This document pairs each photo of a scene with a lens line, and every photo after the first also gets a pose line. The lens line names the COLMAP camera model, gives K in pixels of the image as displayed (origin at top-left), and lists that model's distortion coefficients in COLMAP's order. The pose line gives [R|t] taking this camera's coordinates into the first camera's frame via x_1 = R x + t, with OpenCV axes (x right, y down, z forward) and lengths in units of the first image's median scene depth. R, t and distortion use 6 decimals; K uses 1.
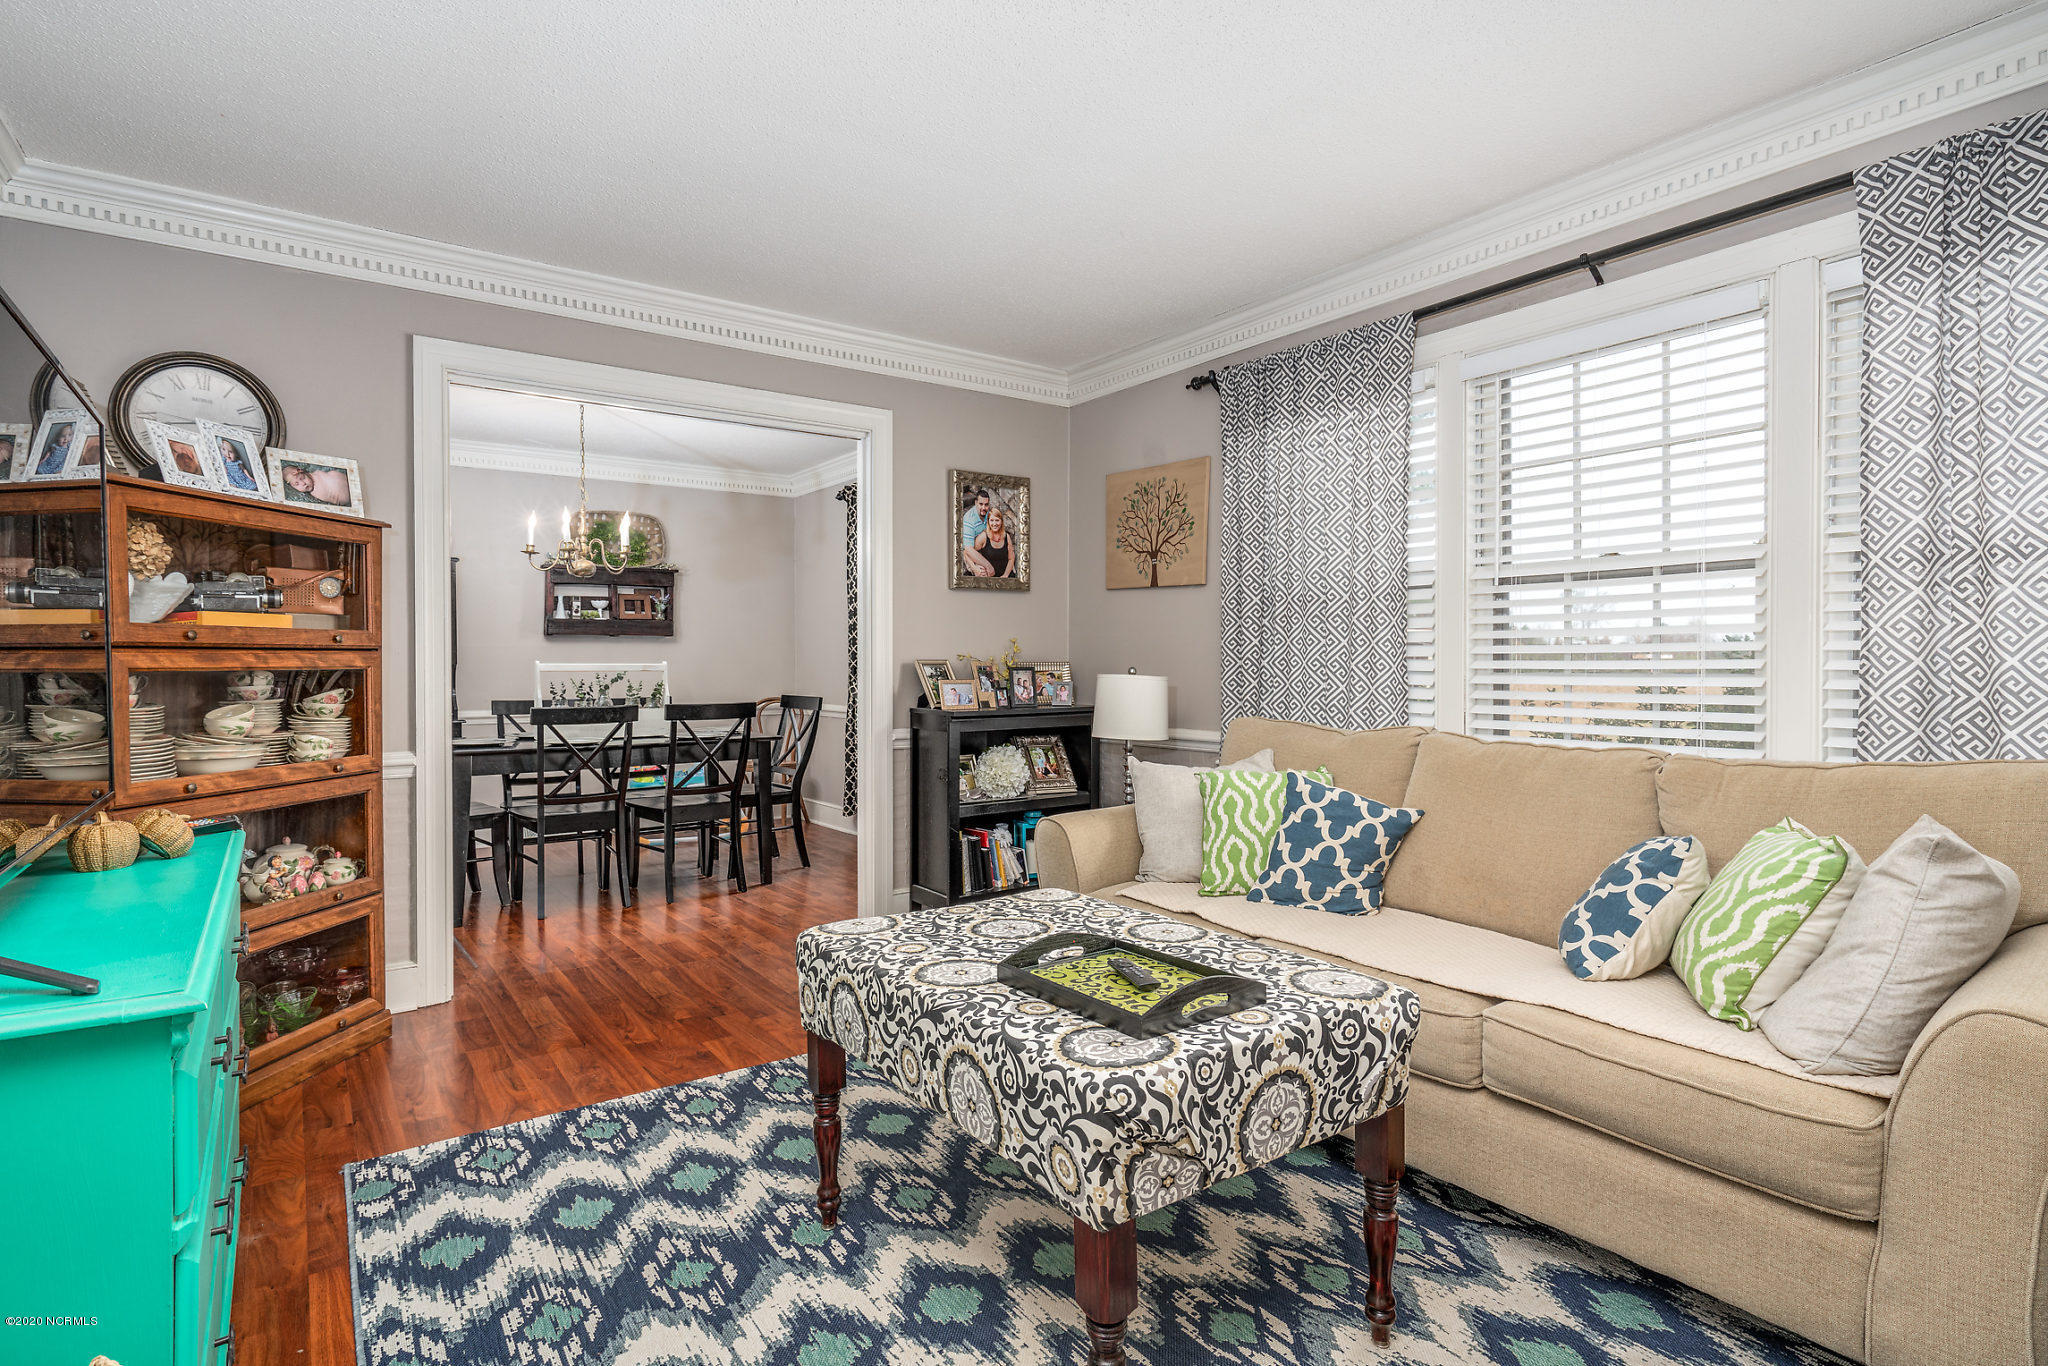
lens RADIAL K [[1023.0, 0, 1026.1], [0, 1023.0, 669.9], [0, 0, 1]] dist [0.009337, -0.000070]
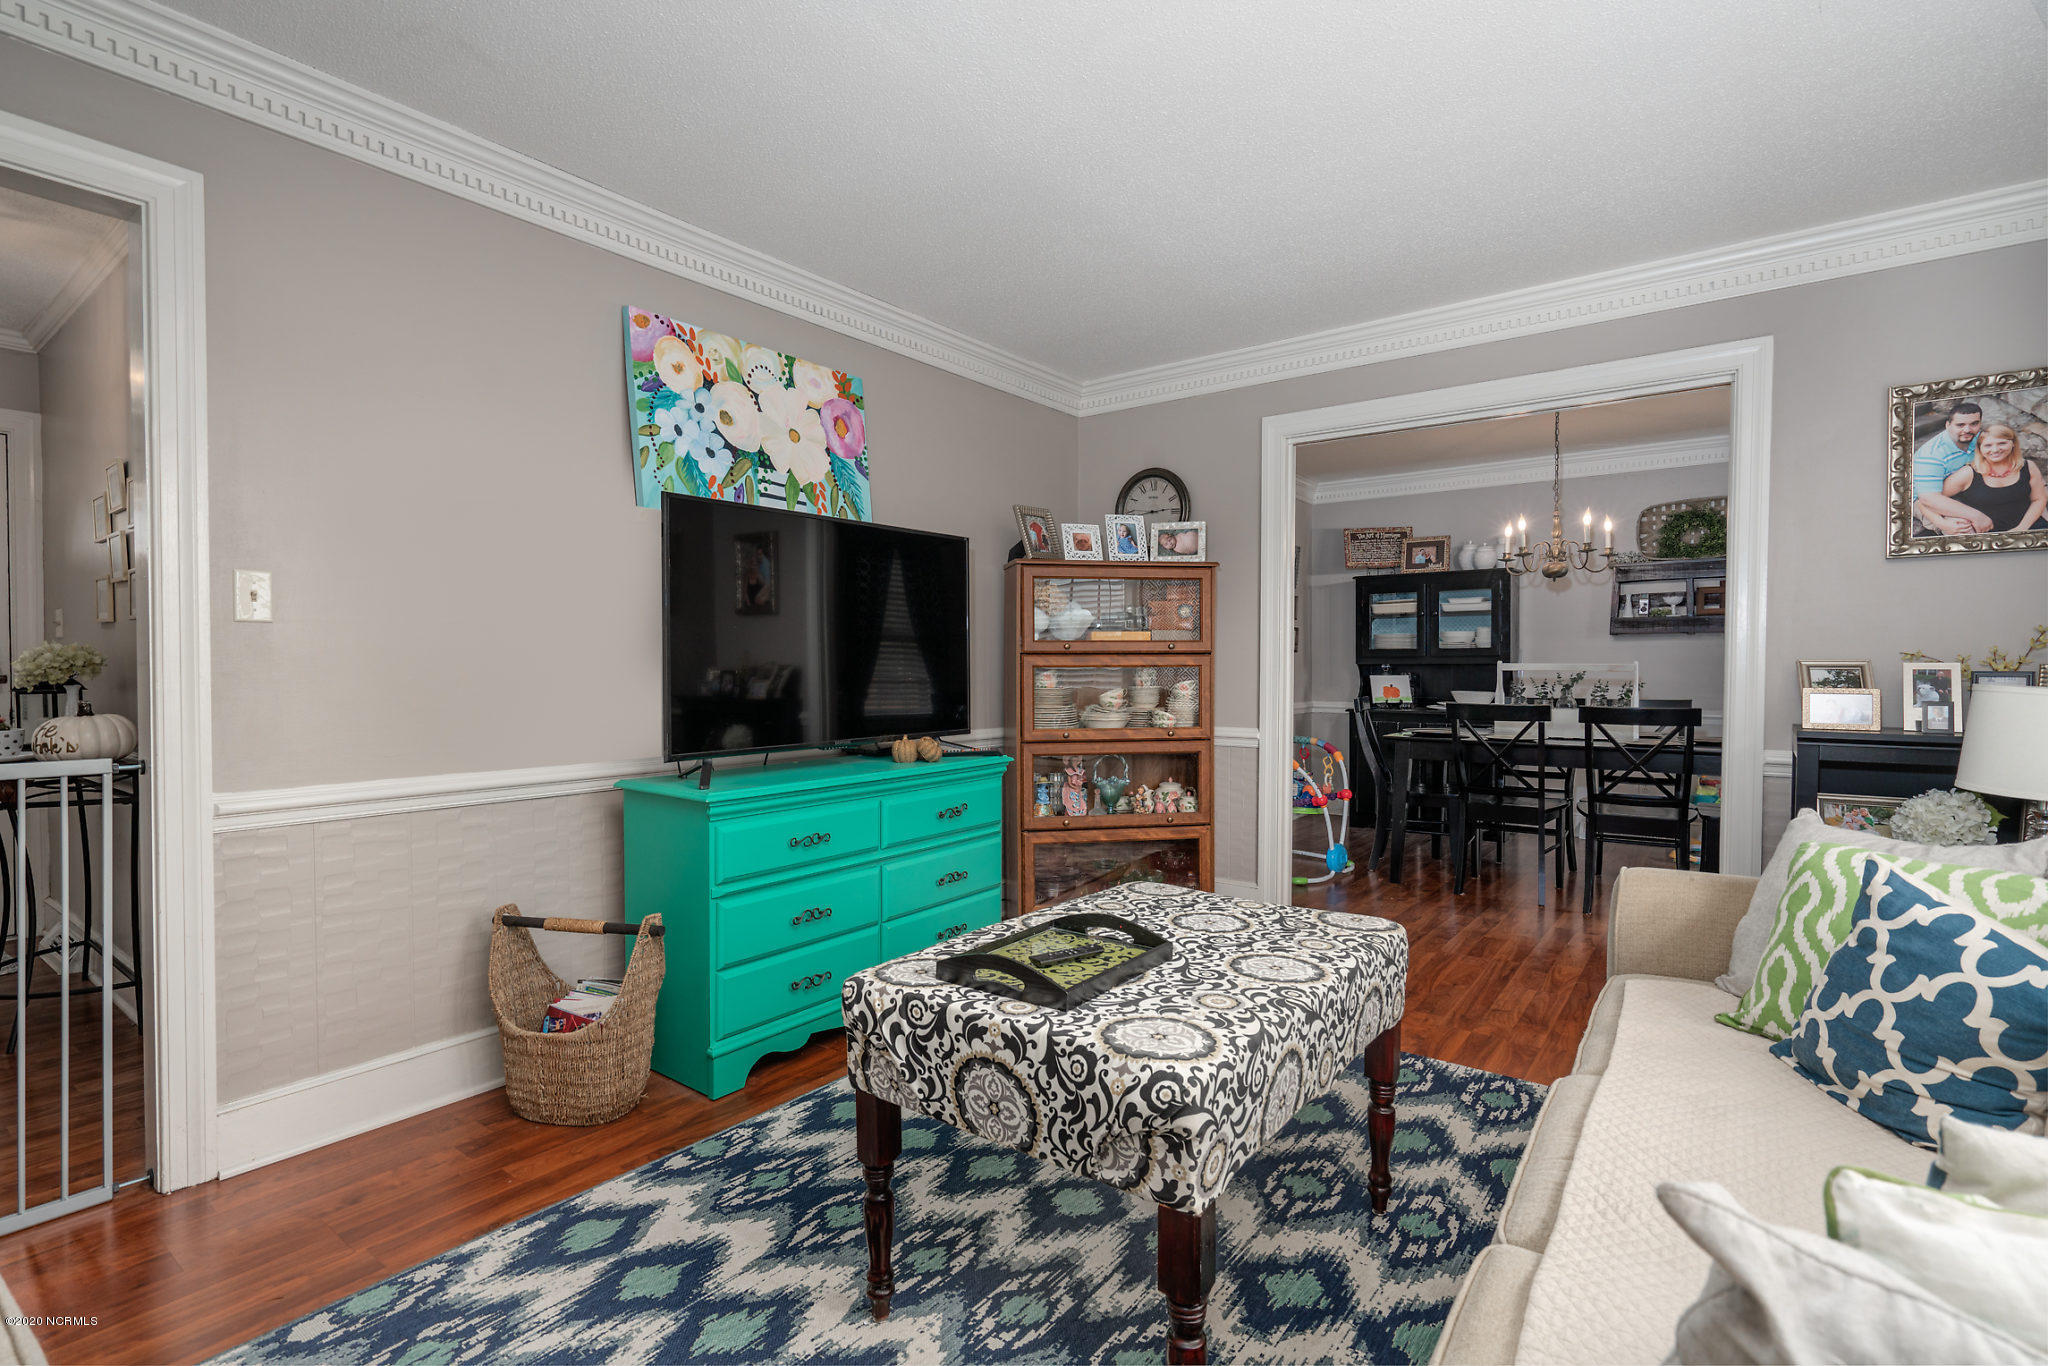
lens RADIAL K [[953.9, 0, 1018.9], [0, 953.9, 707.6], [0, 0, 1]] dist [-0.009702, 0.000038]
pose [[0.291614, 0.048484, -0.955307, 0.734957], [-0.008412, 0.998806, 0.048124, -0.006965], [0.956499, -0.005998, 0.291673, 0.471295]]
